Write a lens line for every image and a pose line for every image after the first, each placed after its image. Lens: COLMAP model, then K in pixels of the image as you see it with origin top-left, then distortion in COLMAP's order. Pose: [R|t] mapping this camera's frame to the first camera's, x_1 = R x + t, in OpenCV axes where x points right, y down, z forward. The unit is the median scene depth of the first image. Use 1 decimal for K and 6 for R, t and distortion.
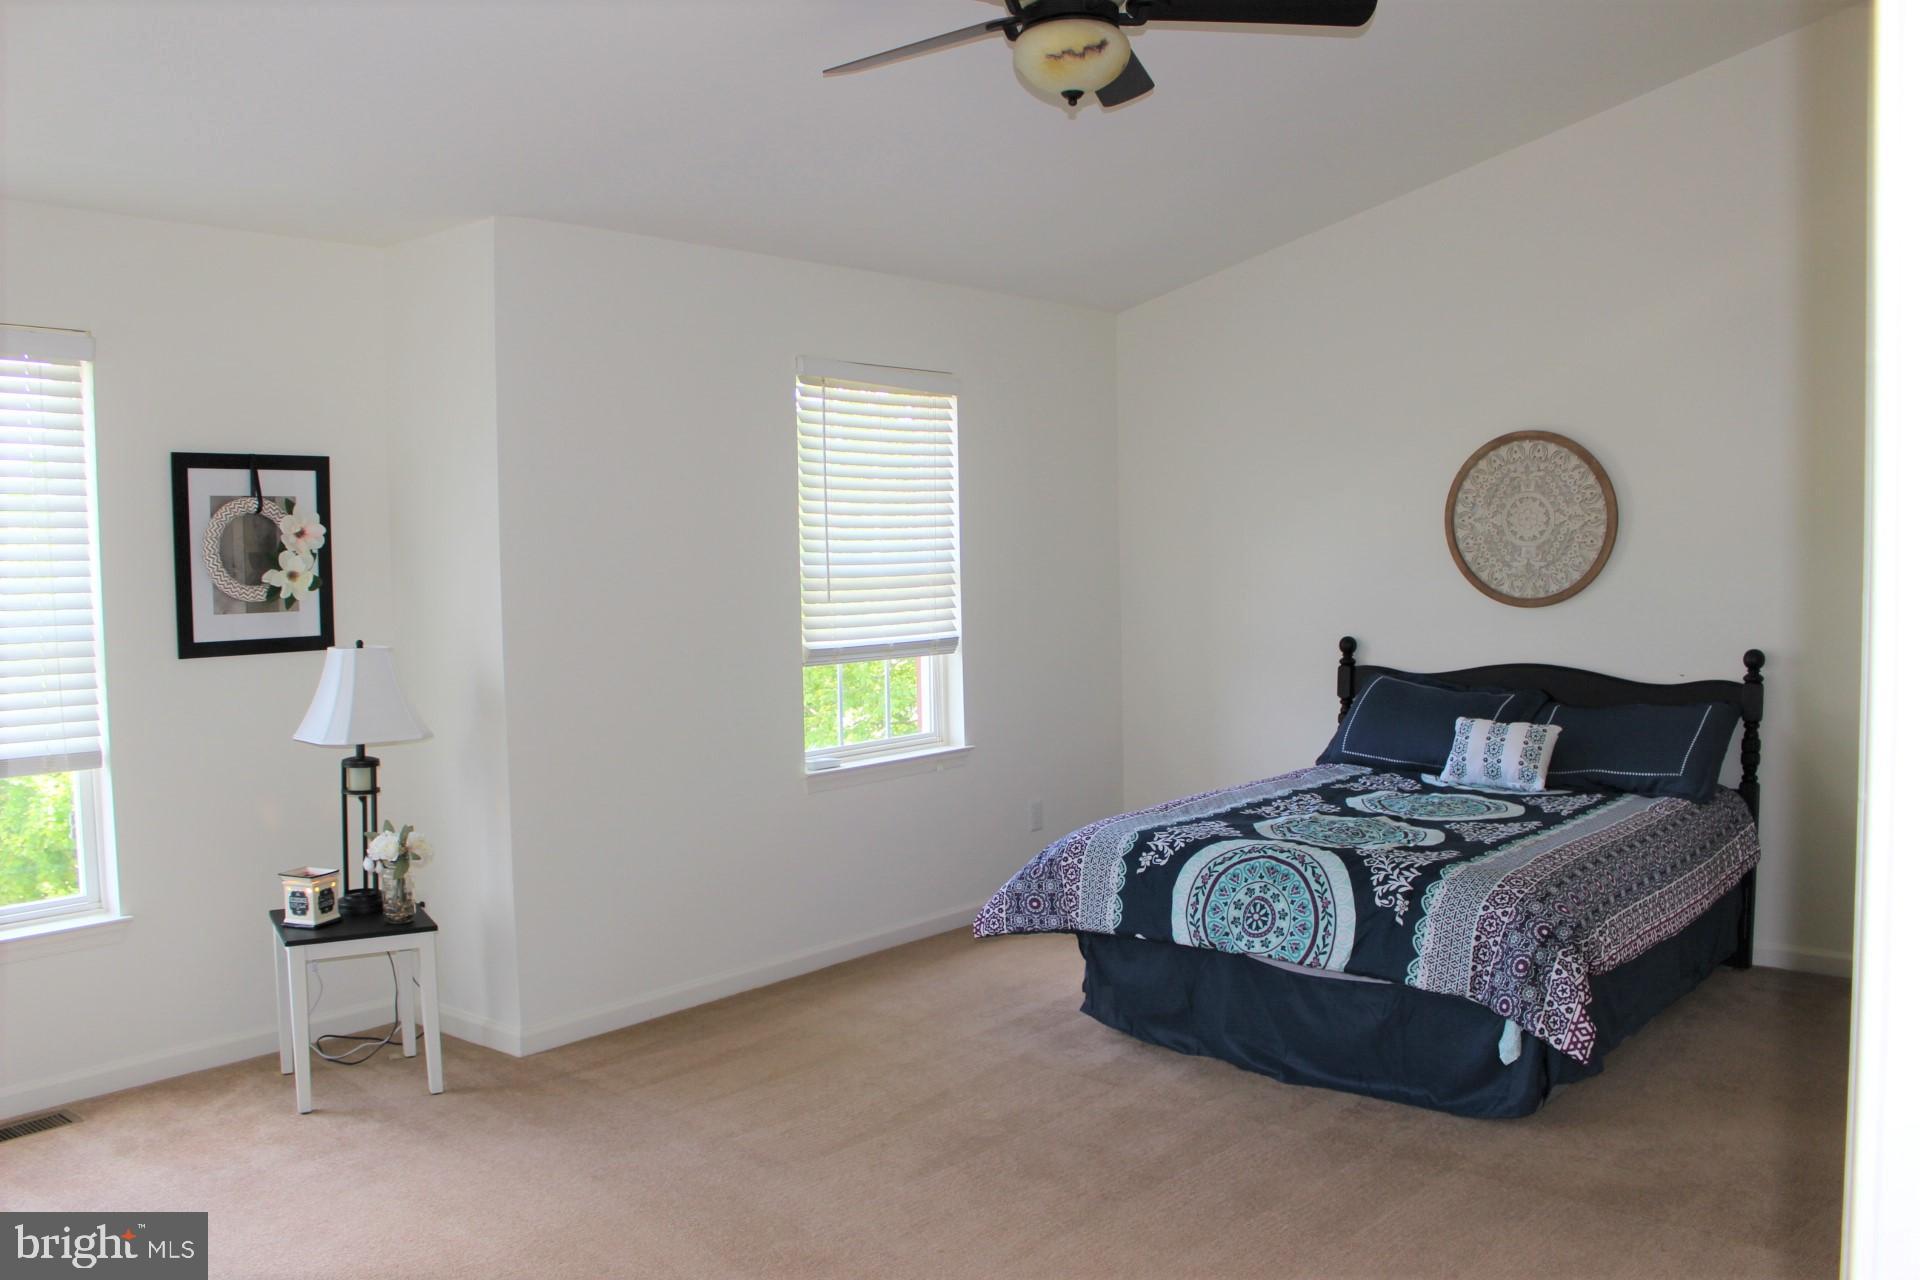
lens RADIAL K [[1628.9, 0, 960.0], [0, 1628.9, 640.0], [0, 0, 1]] dist [-0.105902, 0.002963]
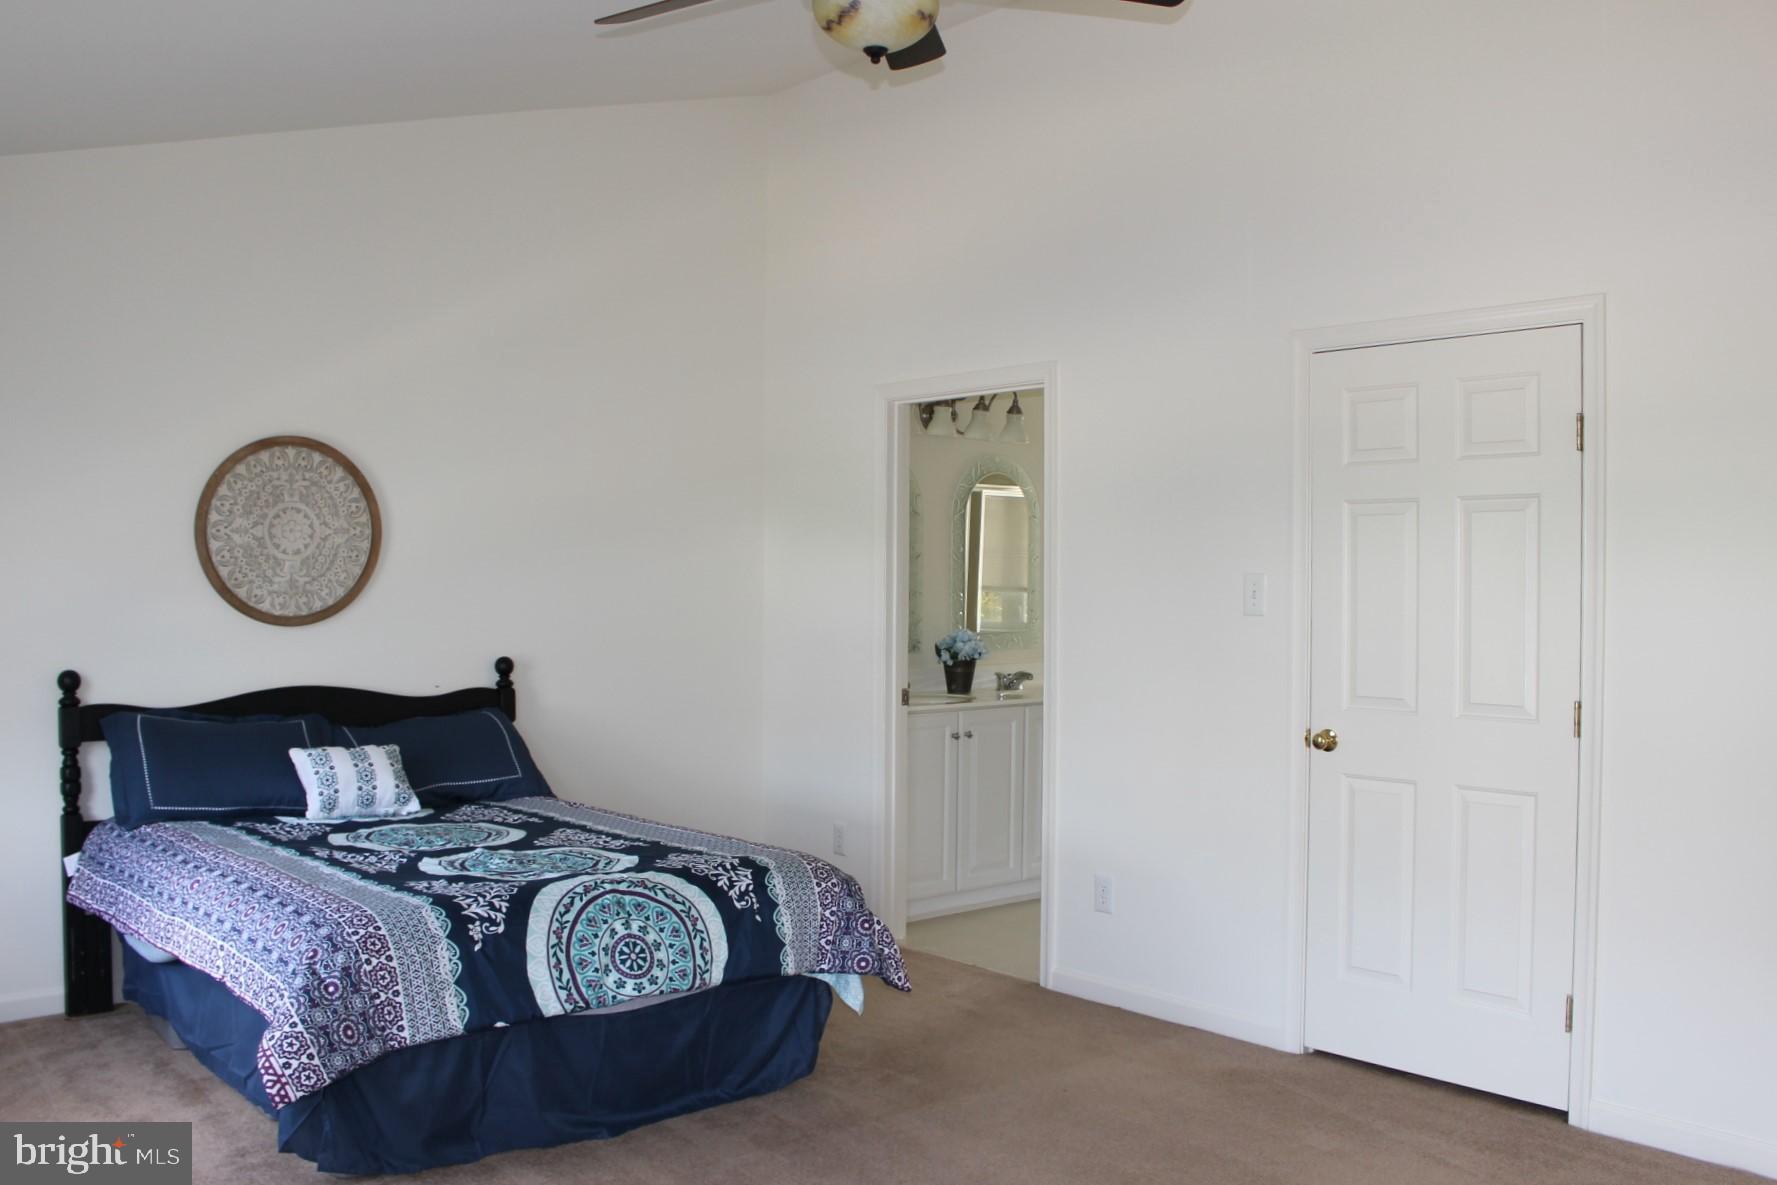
lens RADIAL K [[1605.1, 0, 888.5], [0, 1605.1, 592.5], [0, 0, 1]] dist [-0.099682, -0.004211]
pose [[0.163140, 0.001156, 0.986602, -0.503381], [0.053359, 0.998525, -0.009993, -0.012414], [-0.985159, 0.054275, 0.162838, 0.520926]]
